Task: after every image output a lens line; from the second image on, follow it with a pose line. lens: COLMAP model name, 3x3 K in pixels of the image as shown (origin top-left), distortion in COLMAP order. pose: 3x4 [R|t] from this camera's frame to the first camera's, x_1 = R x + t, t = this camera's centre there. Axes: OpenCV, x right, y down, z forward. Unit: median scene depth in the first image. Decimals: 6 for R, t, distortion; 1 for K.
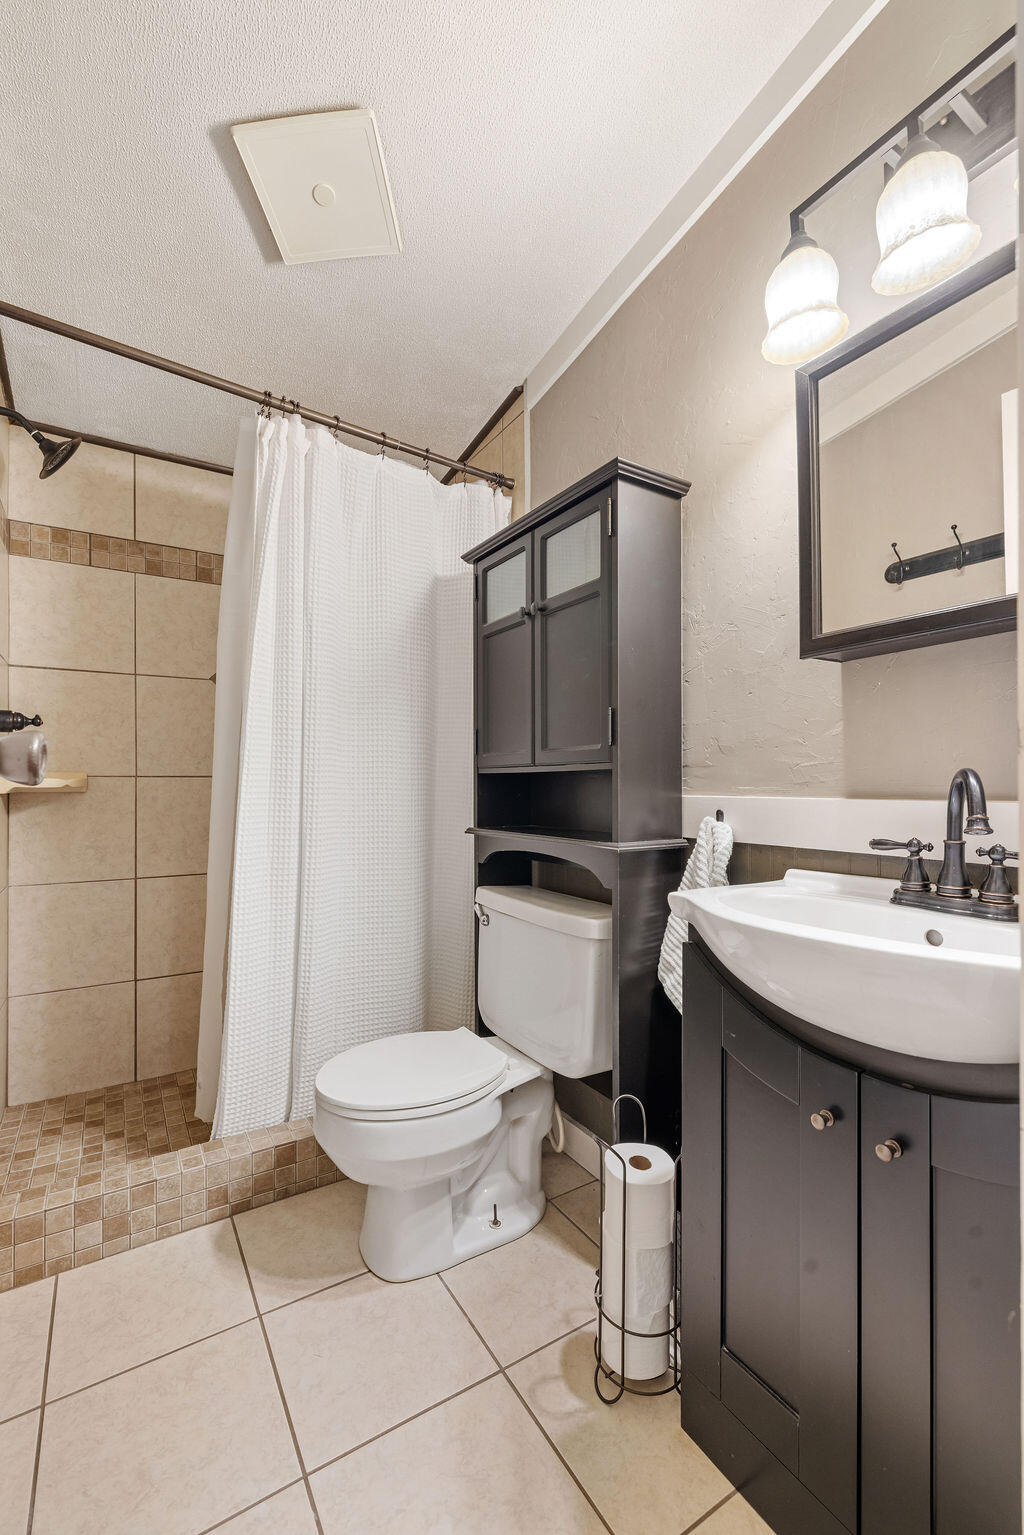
lens RADIAL K [[636.8, 0, 512.0], [0, 636.8, 775.9], [0, 0, 1]] dist [-0.003026, 0.000396]
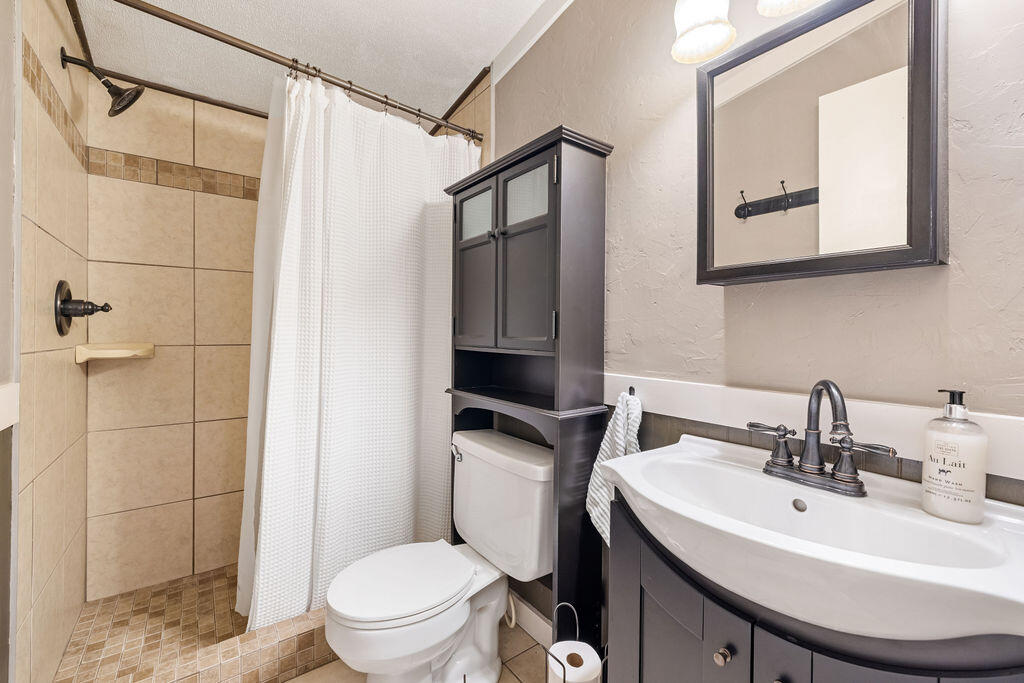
lens RADIAL K [[424.8, 0, 514.8], [0, 424.8, 334.4], [0, 0, 1]] dist [-0.003026, 0.000396]
pose [[0.996224, 0.009684, 0.086275, -0.004514], [-0.010693, 0.999880, 0.011244, -0.055029], [-0.086156, -0.012124, 0.996208, 0.089761]]
